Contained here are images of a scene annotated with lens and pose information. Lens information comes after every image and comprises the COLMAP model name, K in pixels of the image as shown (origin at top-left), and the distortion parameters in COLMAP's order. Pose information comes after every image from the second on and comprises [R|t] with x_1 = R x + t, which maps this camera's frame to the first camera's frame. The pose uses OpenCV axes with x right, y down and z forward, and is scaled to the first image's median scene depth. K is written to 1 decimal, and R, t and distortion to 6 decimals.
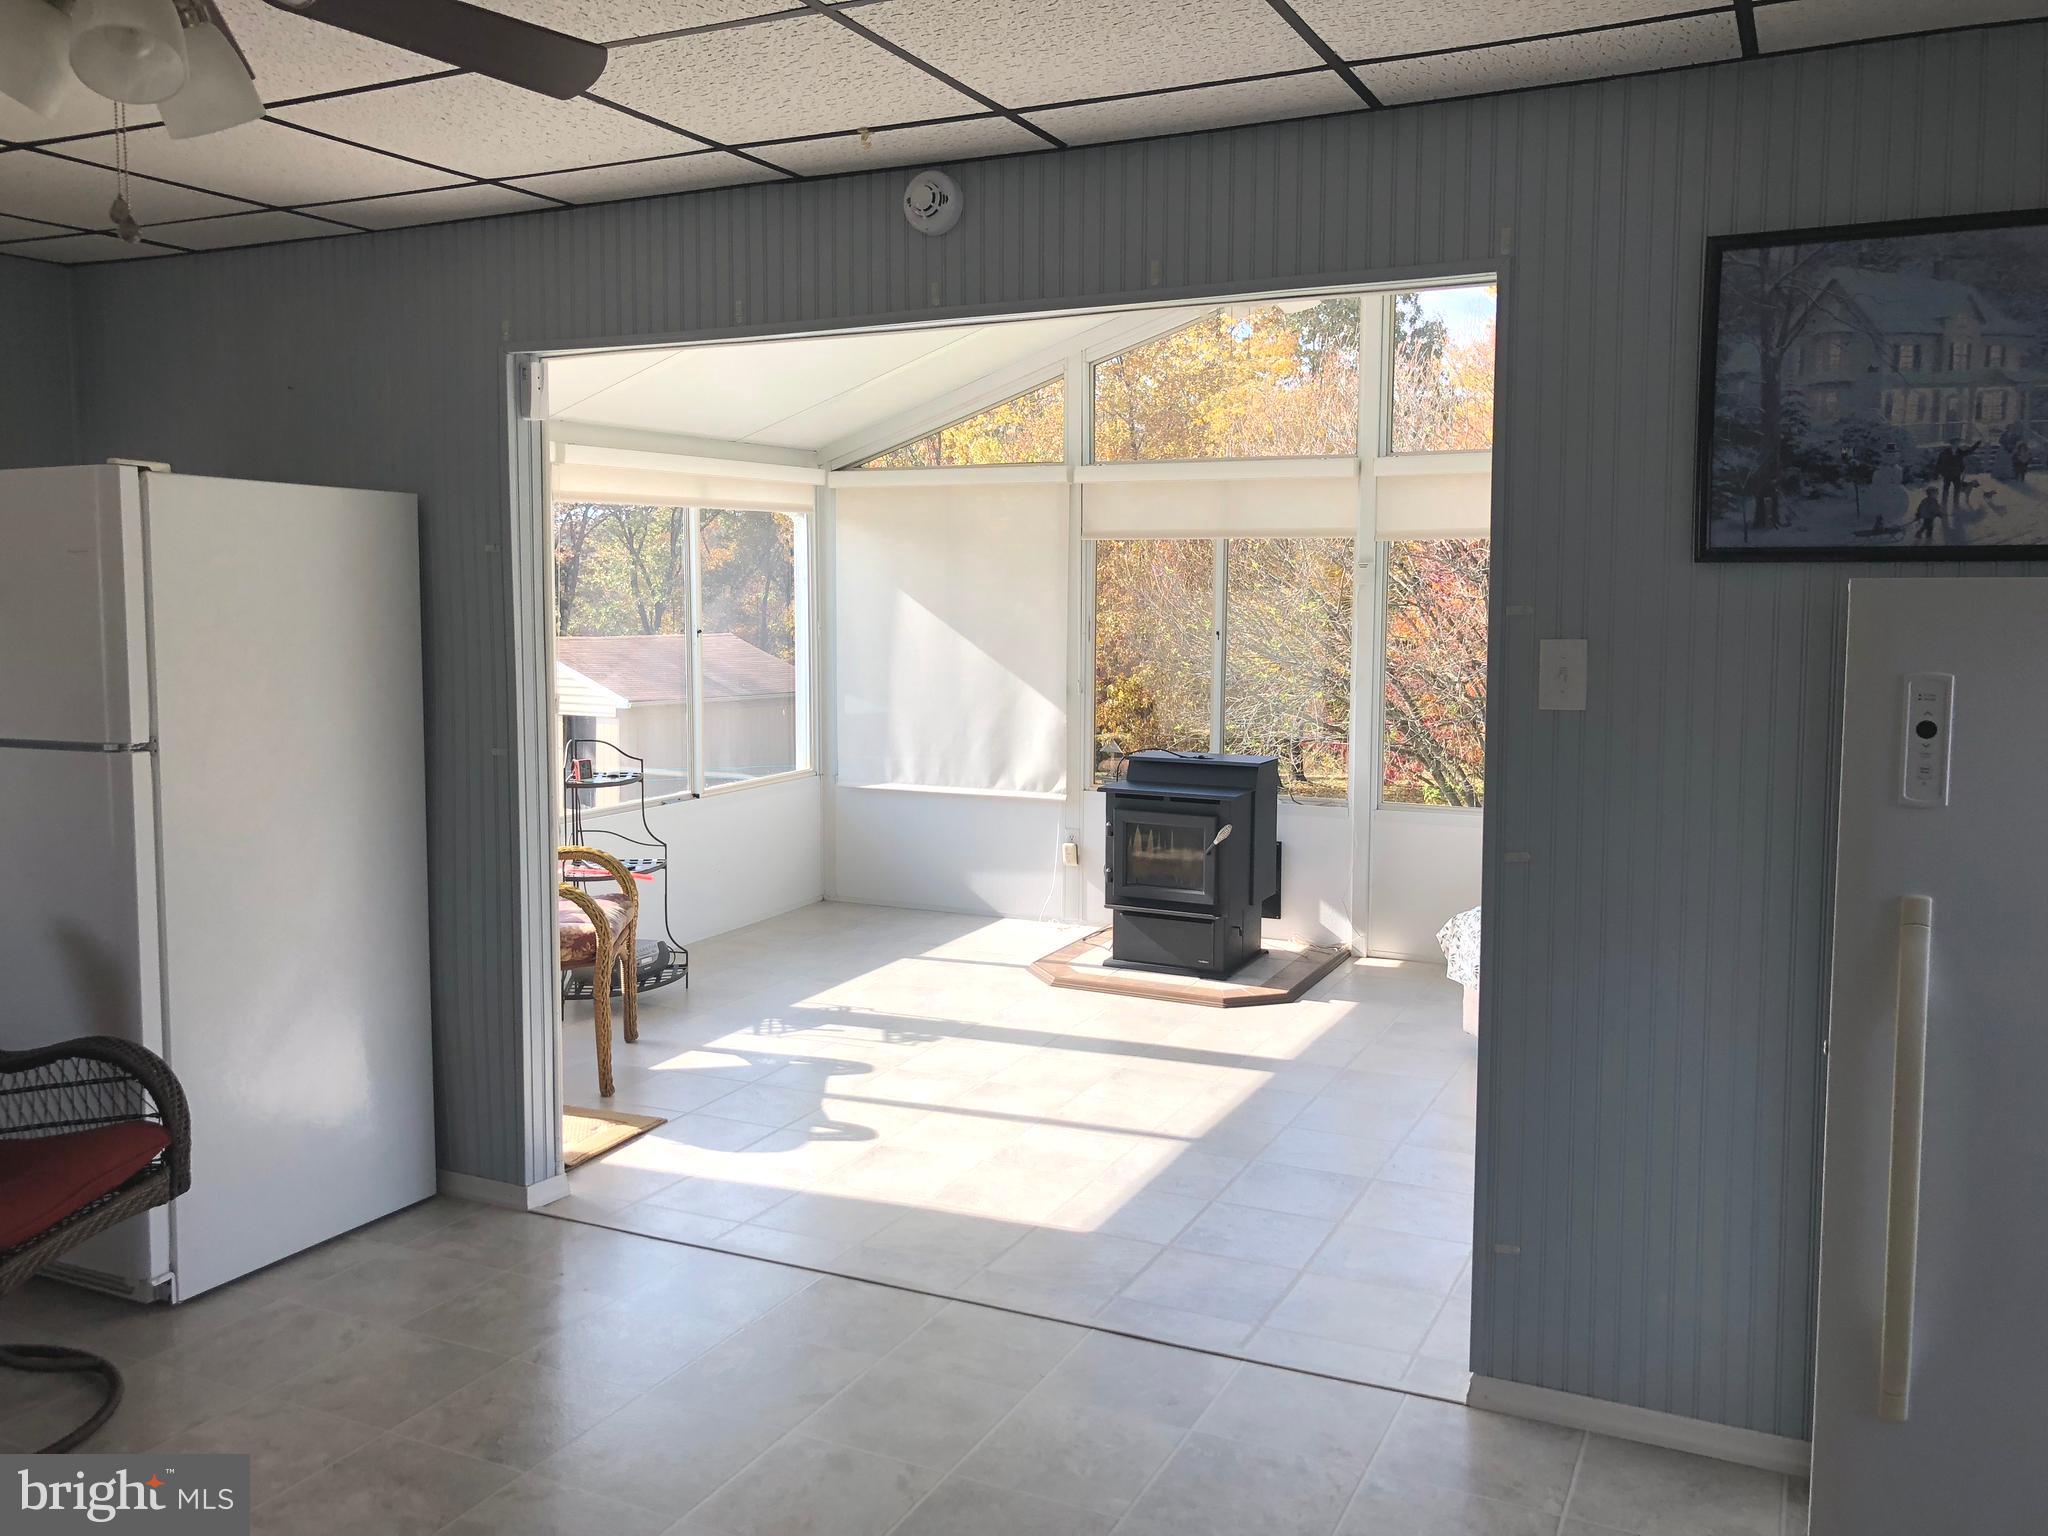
lens RADIAL K [[1632.9, 0, 1024.0], [0, 1632.9, 768.0], [0, 0, 1]] dist [0.006655, -0.052318]
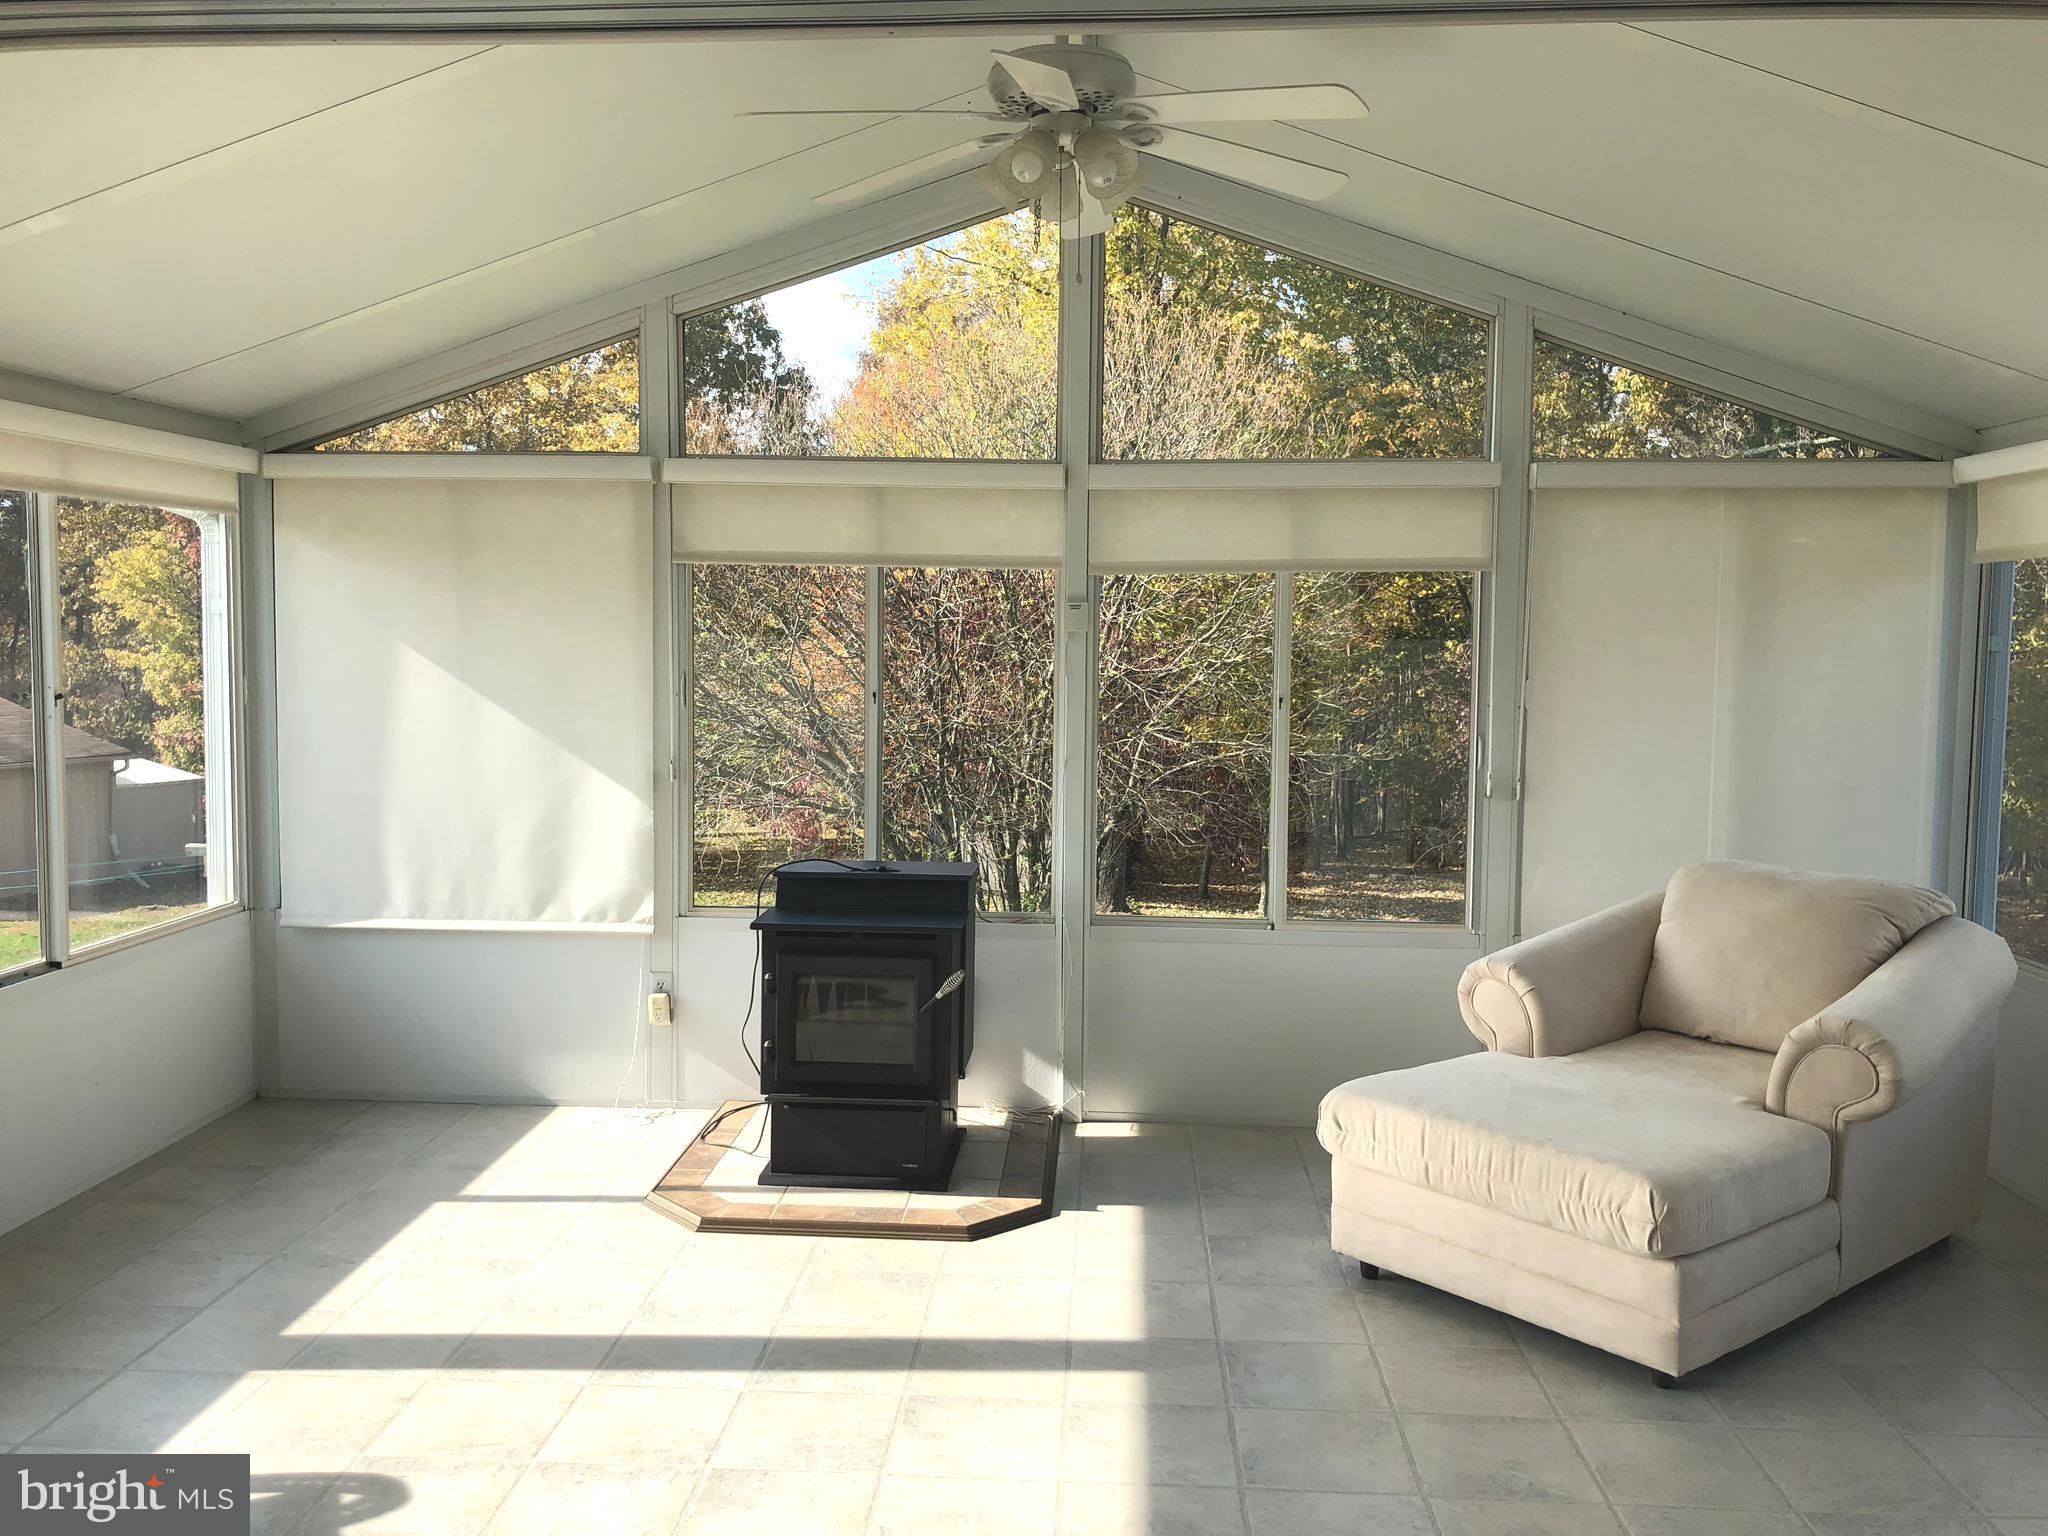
lens RADIAL K [[1632.9, 0, 1024.0], [0, 1632.9, 768.0], [0, 0, 1]] dist [0.006655, -0.052318]
pose [[0.919819, -0.022978, 0.391668, -0.102918], [0.034593, 0.999145, -0.022621, -0.030205], [-0.390814, 0.034356, 0.919828, 0.295063]]
